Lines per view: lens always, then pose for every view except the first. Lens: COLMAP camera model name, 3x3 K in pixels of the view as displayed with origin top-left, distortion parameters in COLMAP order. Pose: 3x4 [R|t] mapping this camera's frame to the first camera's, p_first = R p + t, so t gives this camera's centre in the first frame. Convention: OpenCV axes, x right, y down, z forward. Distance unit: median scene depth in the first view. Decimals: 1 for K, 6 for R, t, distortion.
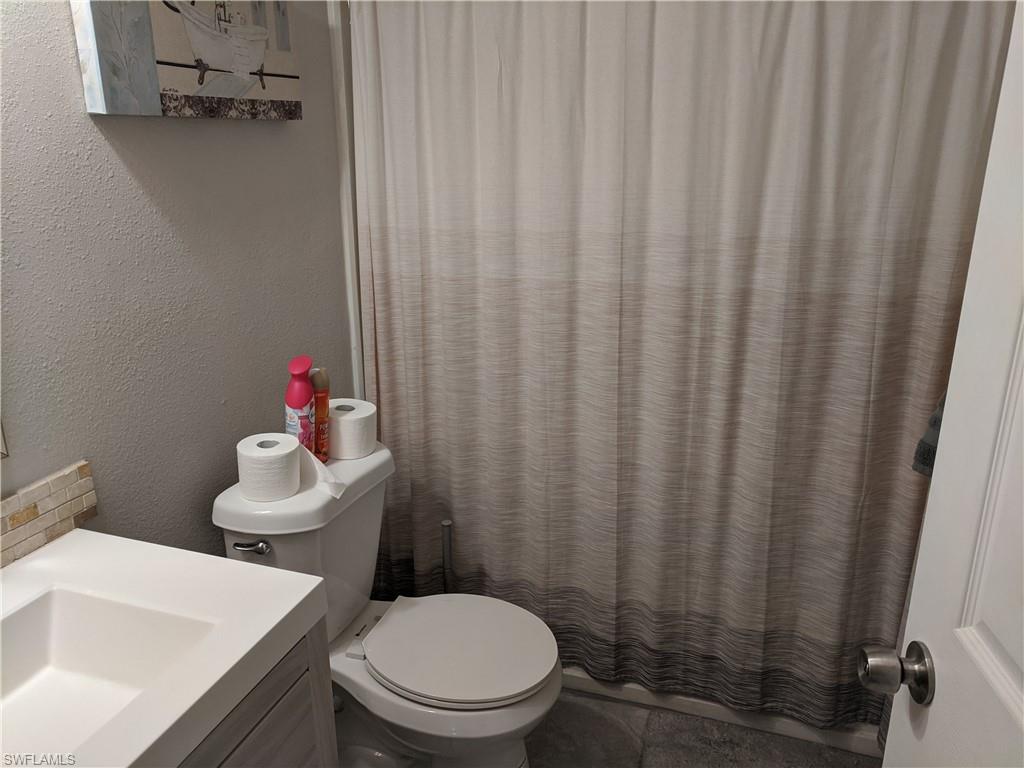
lens RADIAL K [[771.8, 0, 511.7], [0, 771.8, 383.9], [0, 0, 1]] dist [0.002395, 0.017390]
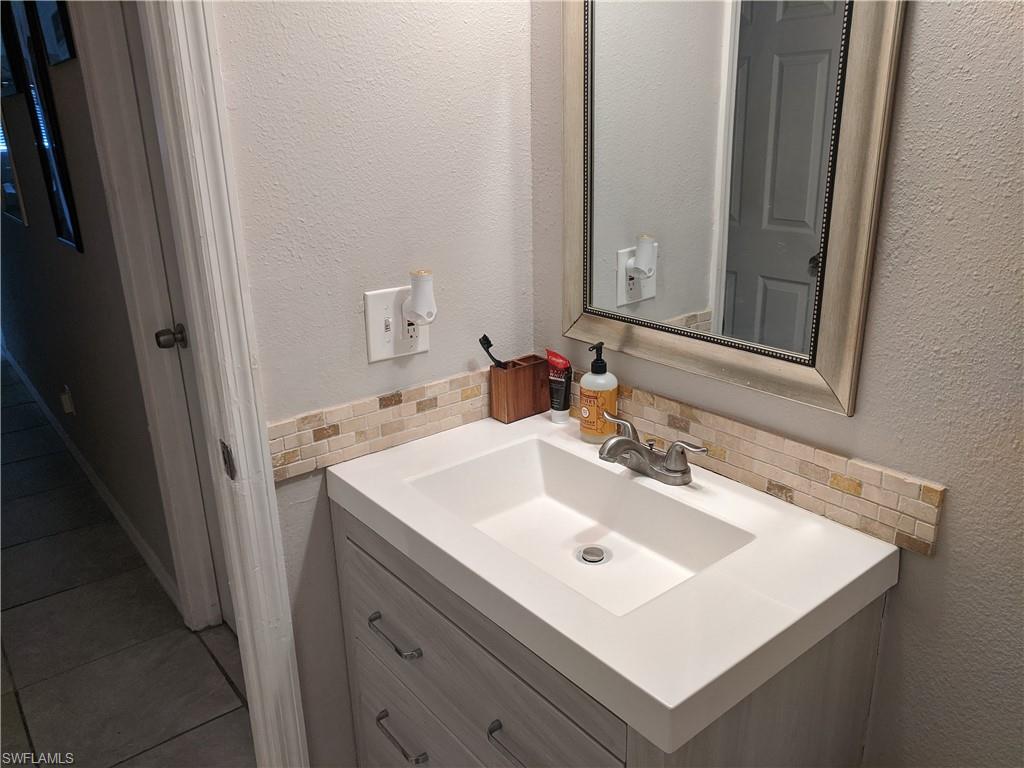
lens RADIAL K [[771.8, 0, 512.7], [0, 771.8, 382.0], [0, 0, 1]] dist [0.002395, 0.017390]
pose [[-0.548072, 0.280258, -0.788081, 0.272324], [-0.227996, 0.856460, 0.463135, -0.264094], [0.804758, 0.433511, -0.405504, 0.983779]]
